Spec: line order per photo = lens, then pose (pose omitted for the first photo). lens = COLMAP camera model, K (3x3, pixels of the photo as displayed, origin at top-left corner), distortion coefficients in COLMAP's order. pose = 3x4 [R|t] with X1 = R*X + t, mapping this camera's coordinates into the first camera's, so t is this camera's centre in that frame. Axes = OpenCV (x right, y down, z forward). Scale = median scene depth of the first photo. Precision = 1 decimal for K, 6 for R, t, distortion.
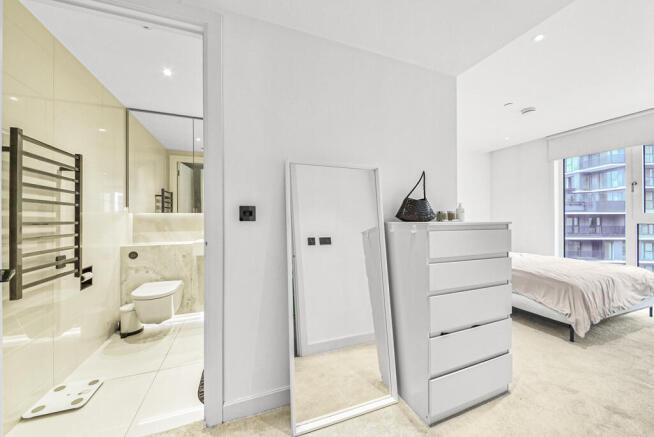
lens RADIAL K [[233.7, 0, 327.0], [0, 233.7, 218.5], [0, 0, 1]] dist [-0.001865, -0.000265]
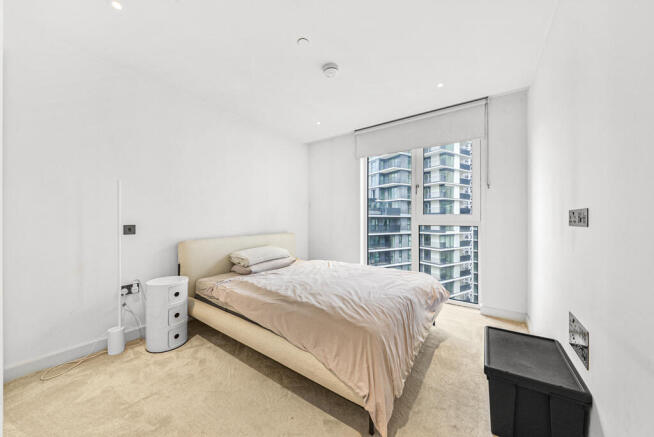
lens RADIAL K [[233.7, 0, 327.0], [0, 233.7, 218.5], [0, 0, 1]] dist [-0.001865, -0.000265]
pose [[0.821120, 0.005041, 0.570733, 0.328334], [-0.001547, 0.999977, -0.006607, 0.001513], [-0.570753, 0.004542, 0.821109, 0.305542]]
